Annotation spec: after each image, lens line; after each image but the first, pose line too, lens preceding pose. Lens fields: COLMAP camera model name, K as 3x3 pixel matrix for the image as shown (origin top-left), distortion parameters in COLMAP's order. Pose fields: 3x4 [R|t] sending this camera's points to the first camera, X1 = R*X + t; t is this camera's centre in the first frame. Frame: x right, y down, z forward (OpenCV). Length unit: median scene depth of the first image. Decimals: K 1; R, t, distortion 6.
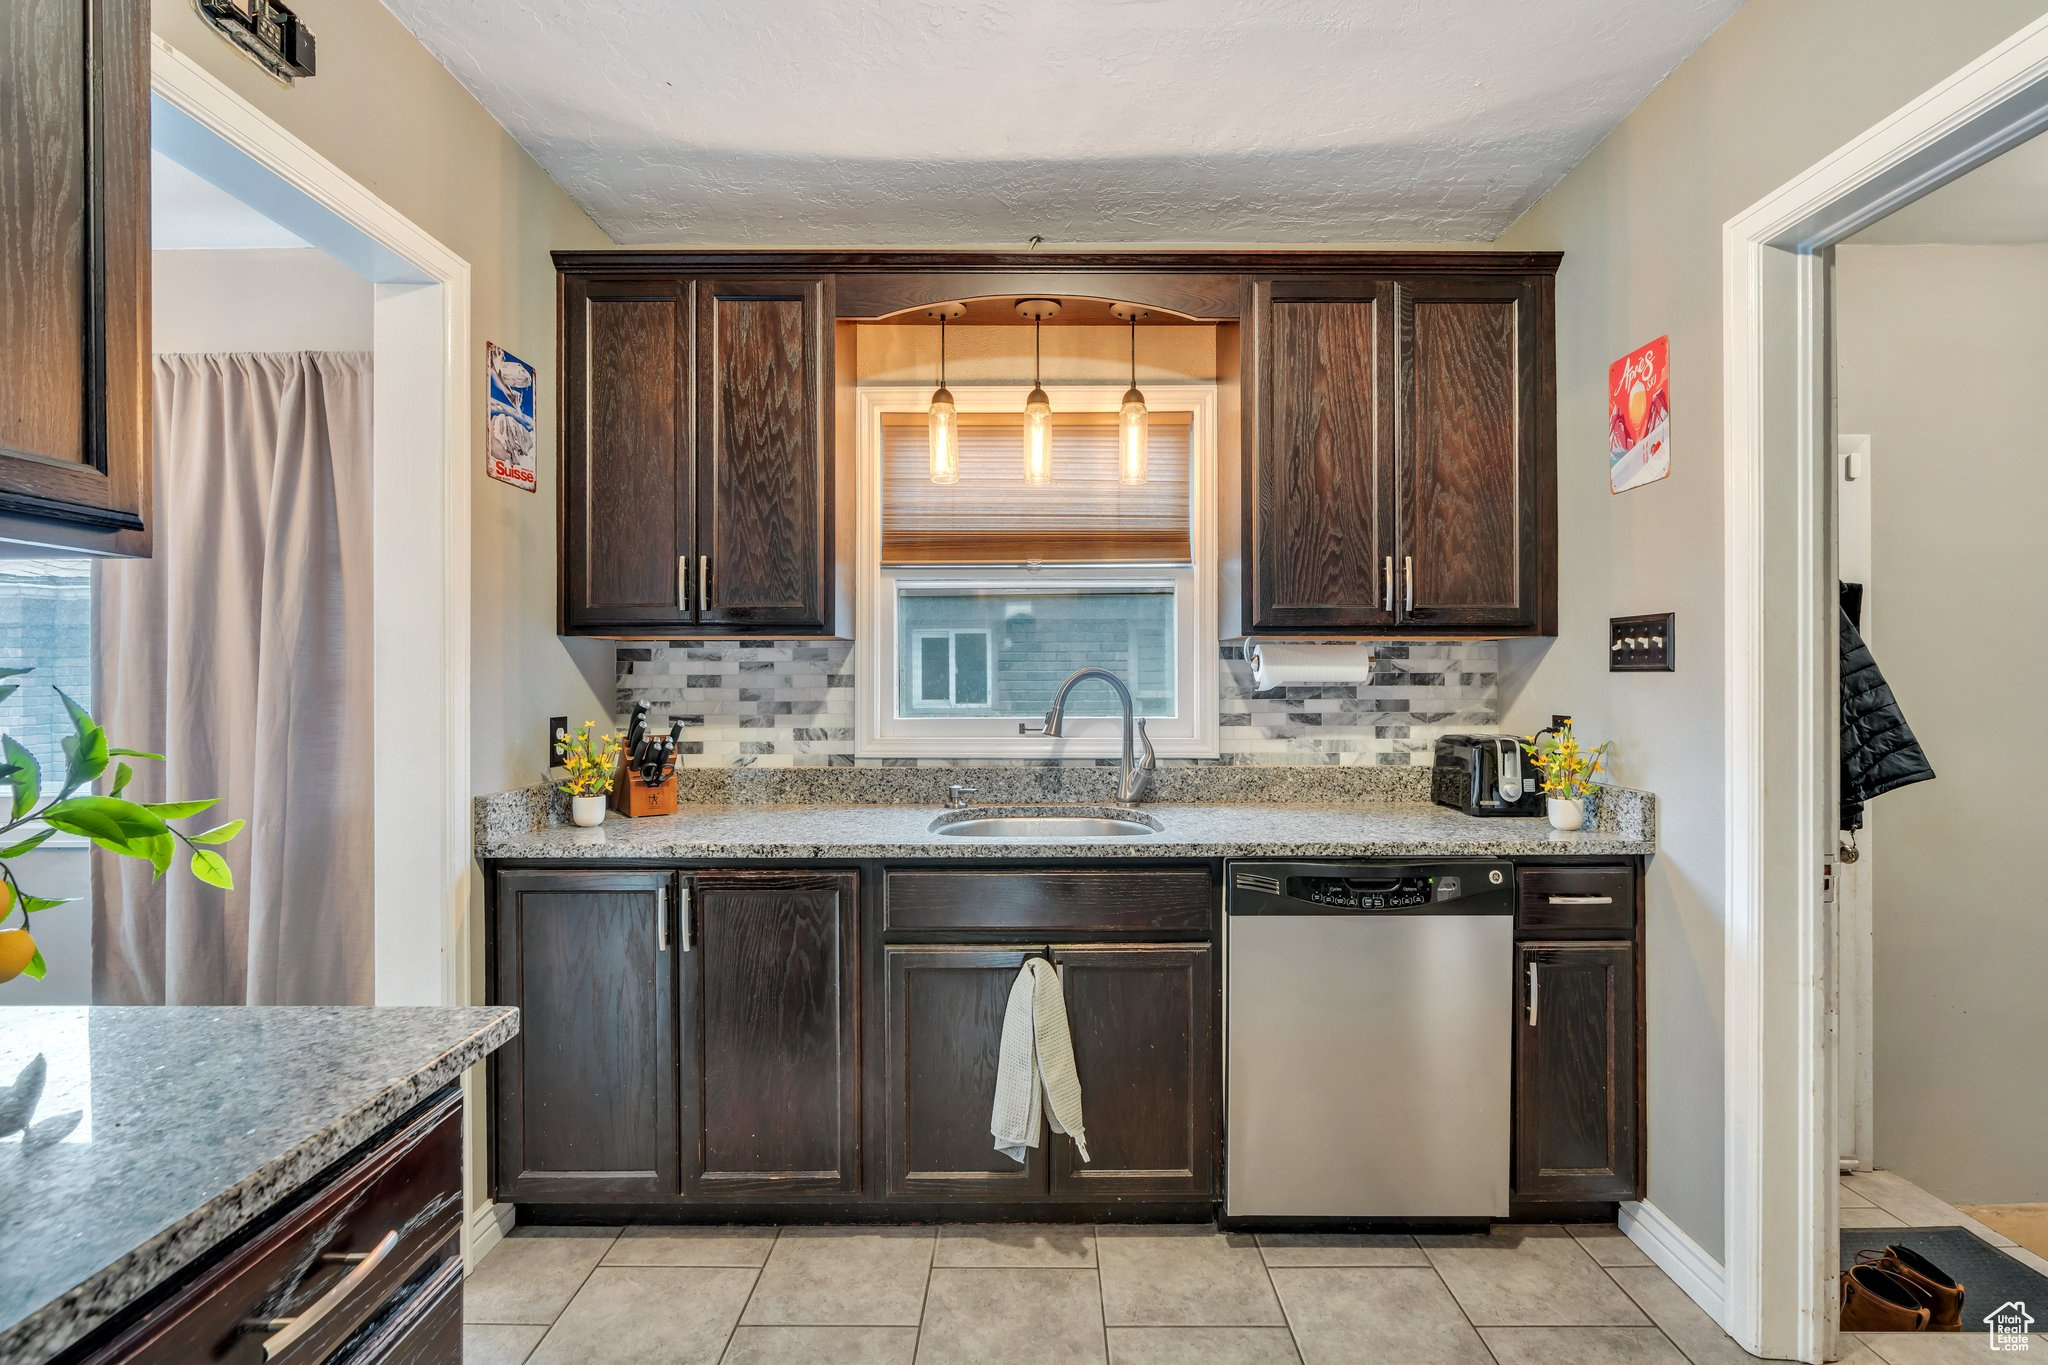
lens RADIAL K [[914.0, 0, 1028.1], [0, 914.0, 671.7], [0, 0, 1]] dist [-0.008107, 0.000955]
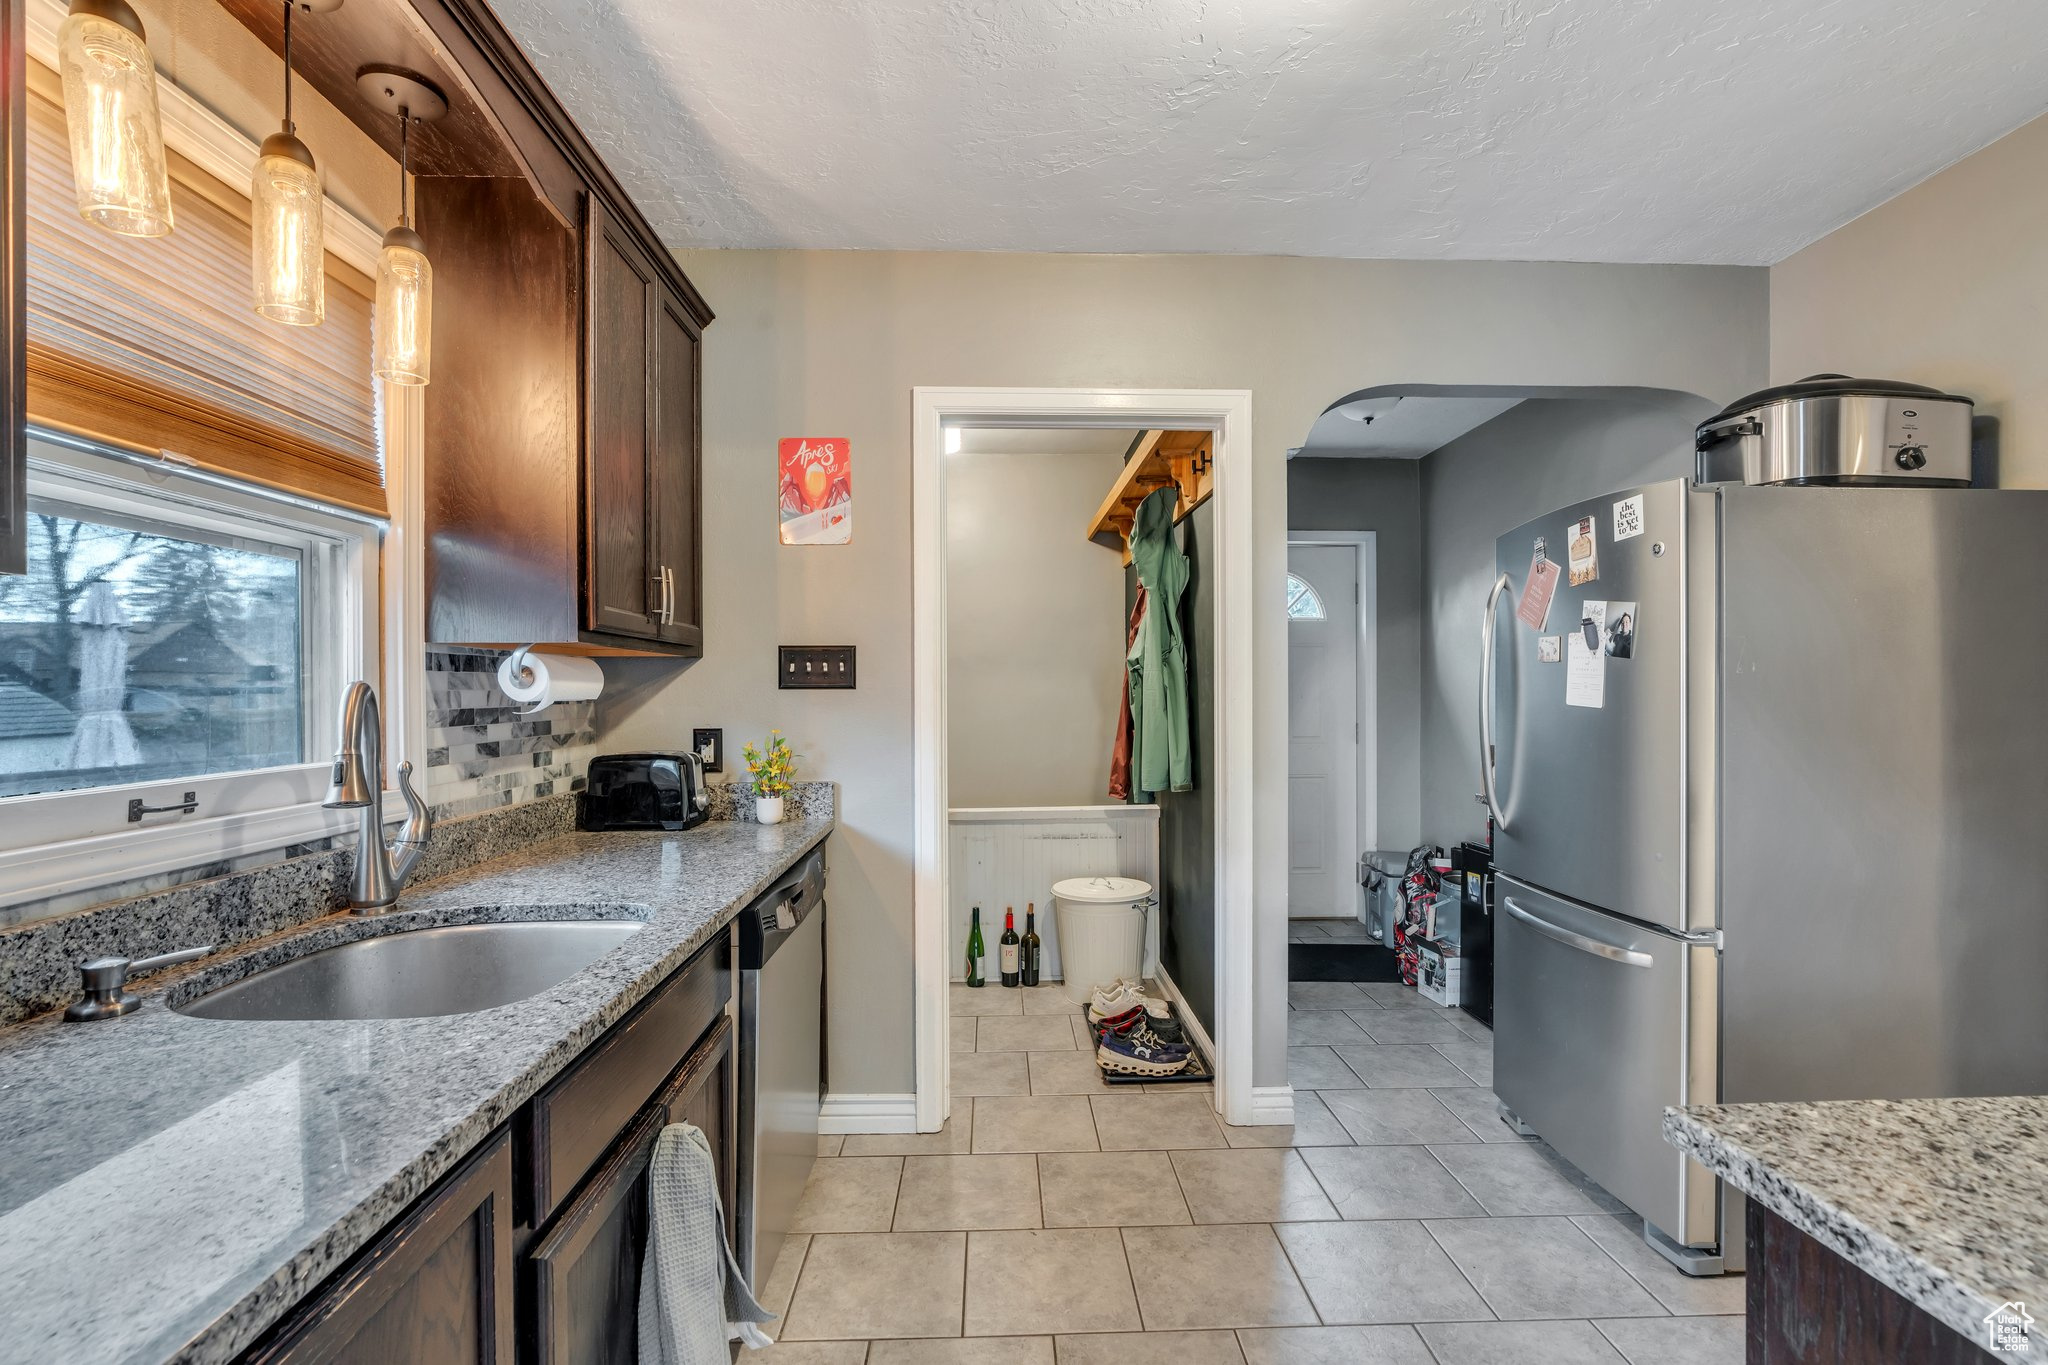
lens RADIAL K [[909.5, 0, 1033.9], [0, 909.5, 690.1], [0, 0, 1]] dist [-0.014237, 0.003188]
pose [[-0.027914, 0.001550, 0.999609, -0.616613], [-0.000073, 0.999999, -0.001553, 0.003056], [-0.999610, -0.000116, -0.027913, 0.728502]]
